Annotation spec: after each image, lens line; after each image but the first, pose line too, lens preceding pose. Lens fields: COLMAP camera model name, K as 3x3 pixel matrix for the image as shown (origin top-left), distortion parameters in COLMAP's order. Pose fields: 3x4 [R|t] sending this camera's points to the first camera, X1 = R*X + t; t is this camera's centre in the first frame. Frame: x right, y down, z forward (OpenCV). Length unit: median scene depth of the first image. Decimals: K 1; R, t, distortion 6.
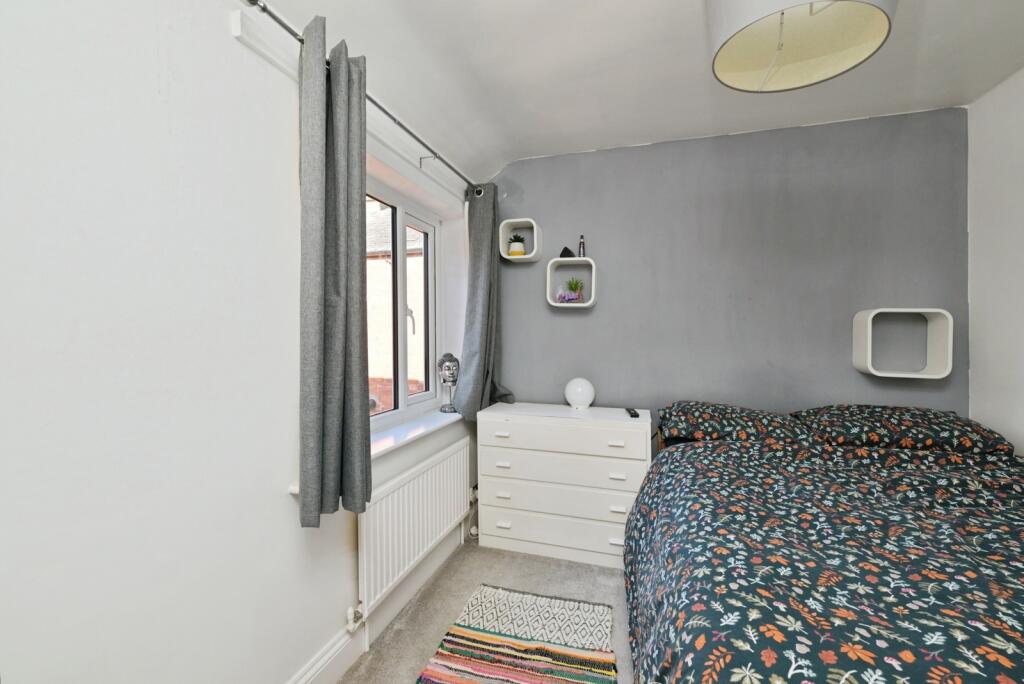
lens RADIAL K [[439.1, 0, 514.1], [0, 439.1, 340.4], [0, 0, 1]] dist [-0.001982, -0.000590]
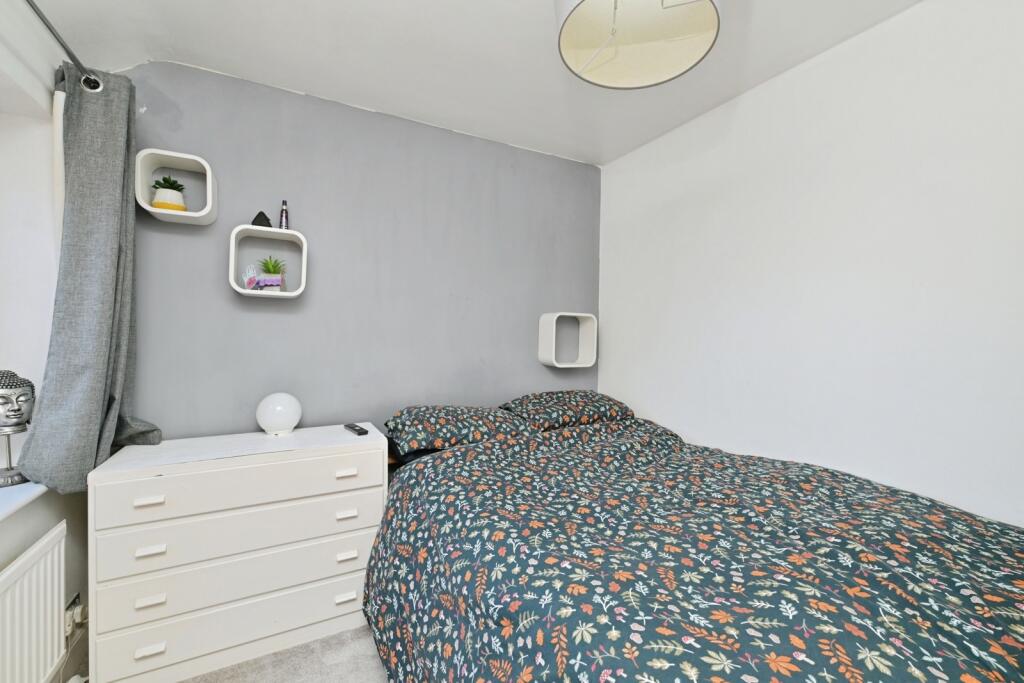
lens RADIAL K [[422.3, 0, 511.2], [0, 422.3, 333.4], [0, 0, 1]] dist [-0.000682, -0.001385]
pose [[0.697474, -0.002349, 0.716607, -0.107602], [0.010697, 0.999917, -0.007133, -0.006472], [-0.716531, 0.012641, 0.697441, 0.276074]]
